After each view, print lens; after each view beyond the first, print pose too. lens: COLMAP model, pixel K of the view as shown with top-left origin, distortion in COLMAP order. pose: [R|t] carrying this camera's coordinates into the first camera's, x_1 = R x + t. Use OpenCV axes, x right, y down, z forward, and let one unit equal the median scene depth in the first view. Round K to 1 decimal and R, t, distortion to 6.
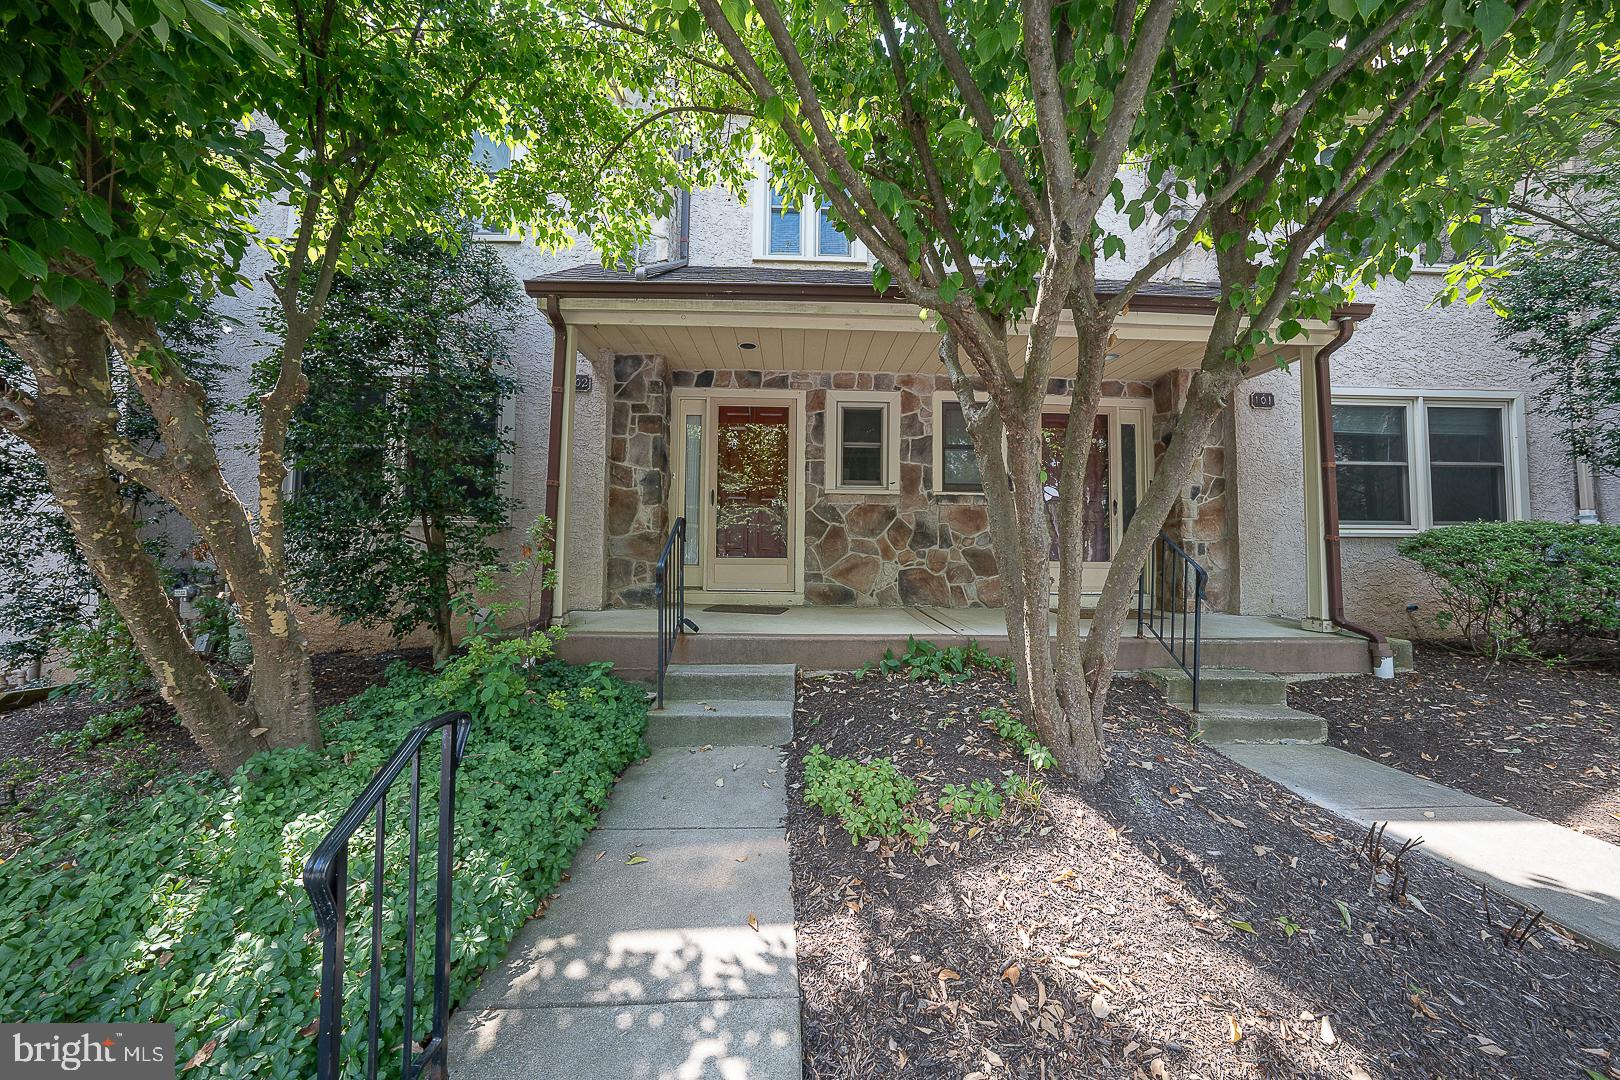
lens RADIAL K [[559.3, 0, 812.8], [0, 559.3, 537.0], [0, 0, 1]] dist [-0.025945, 0.005932]
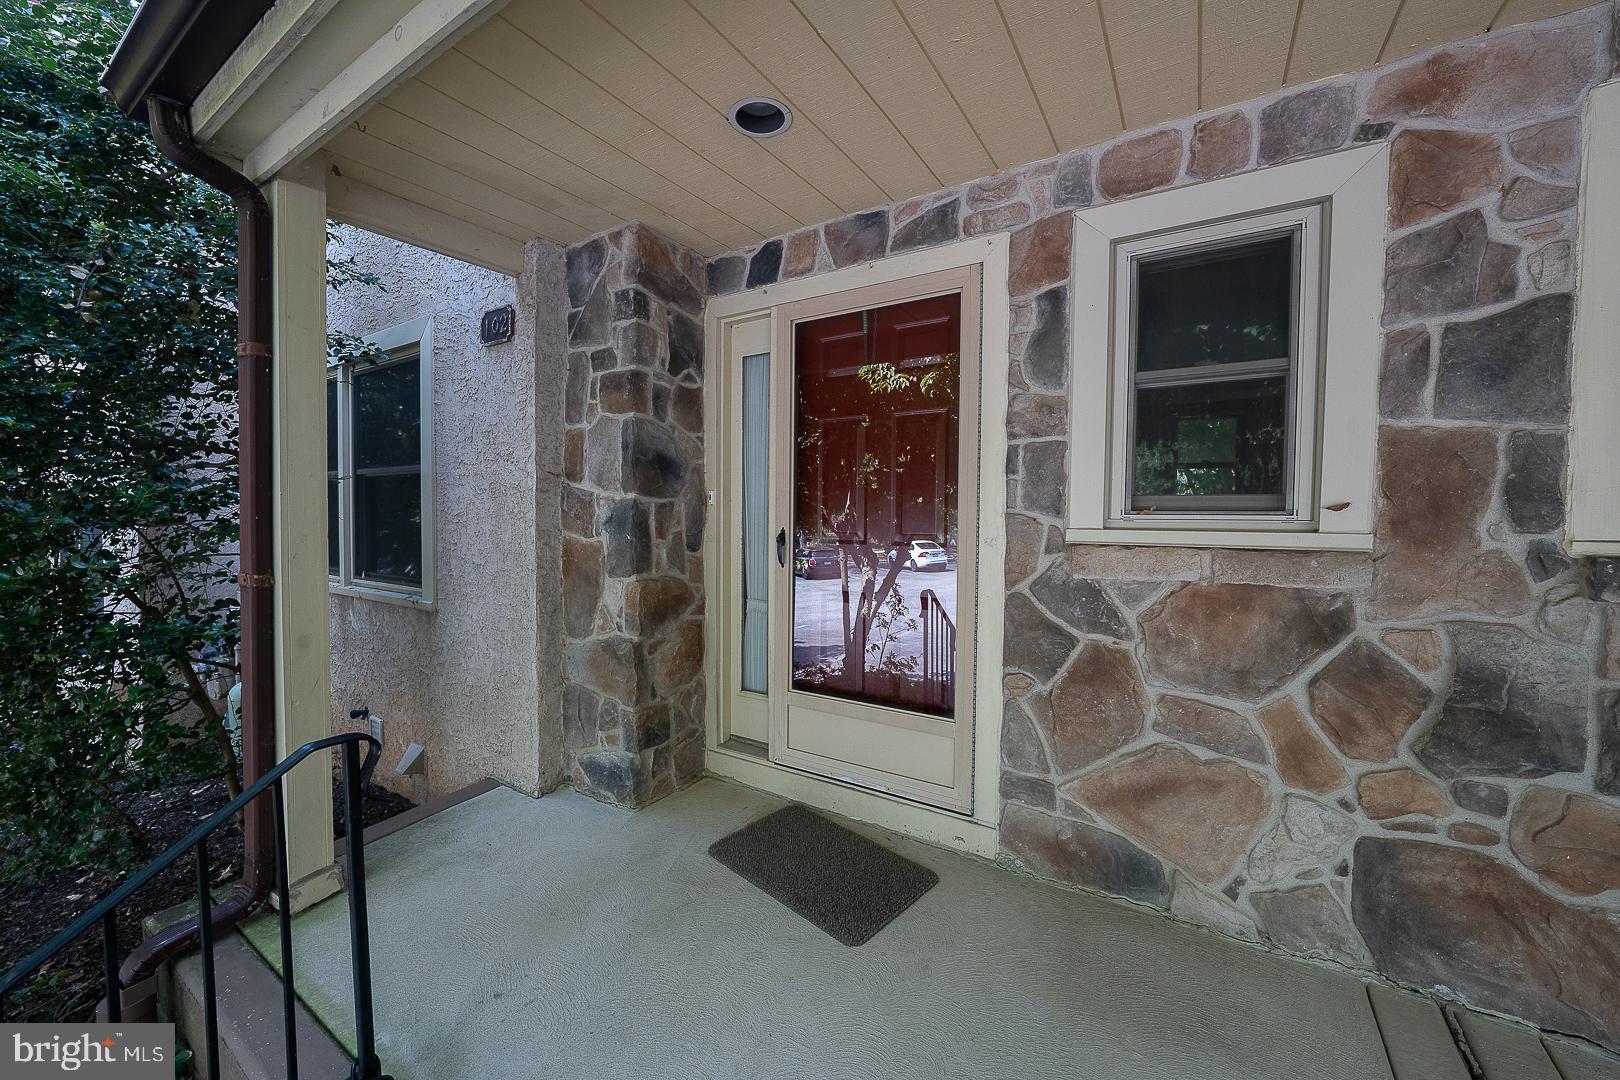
lens RADIAL K [[626.7, 0, 810.0], [0, 626.7, 540.0], [0, 0, 1]] dist [-0.020919, 0.007029]
pose [[0.823417, 0.016371, -0.567200, 0.103810], [0.020880, 0.998033, 0.059118, -0.103486], [0.567052, -0.060521, 0.821456, 0.620230]]
